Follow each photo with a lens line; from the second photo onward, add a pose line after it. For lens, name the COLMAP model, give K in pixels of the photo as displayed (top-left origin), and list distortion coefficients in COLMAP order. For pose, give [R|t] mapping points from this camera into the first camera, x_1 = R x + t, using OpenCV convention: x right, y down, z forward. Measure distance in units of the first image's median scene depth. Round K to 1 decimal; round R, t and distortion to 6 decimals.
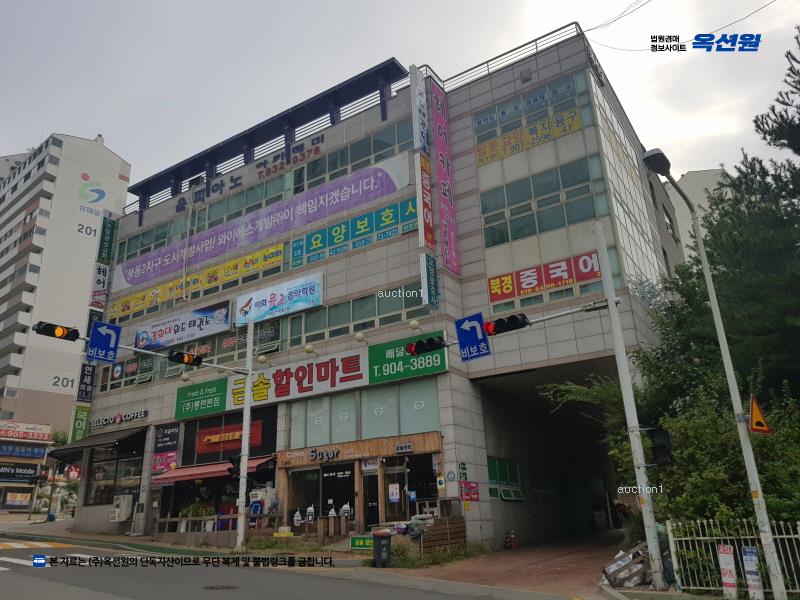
lens RADIAL K [[623.7, 0, 388.1], [0, 623.7, 295.7], [0, 0, 1]] dist [0.067354, -0.099245]
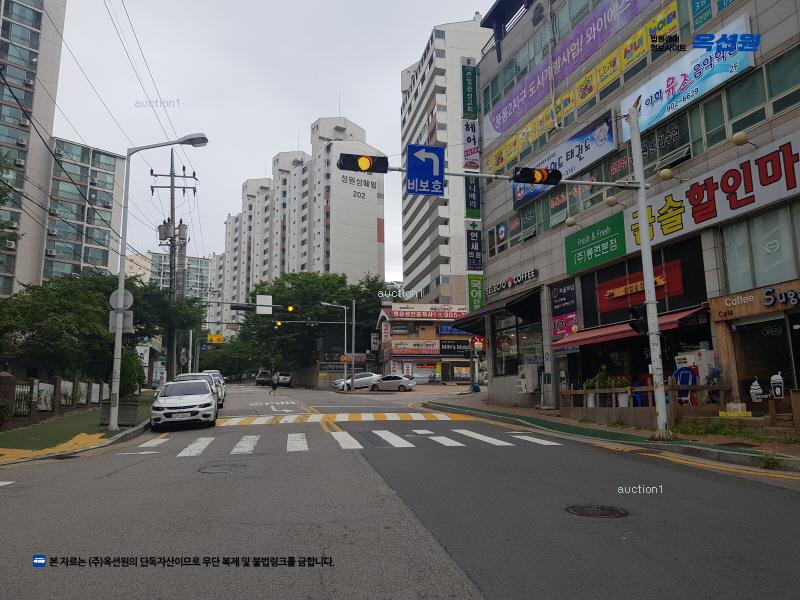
lens RADIAL K [[623.7, 0, 388.1], [0, 623.7, 295.7], [0, 0, 1]] dist [0.067354, -0.099245]
pose [[0.780903, -0.094249, -0.617501, -0.022867], [0.210377, 0.970482, 0.117923, 0.082857], [0.588160, -0.221994, 0.777680, 0.238490]]
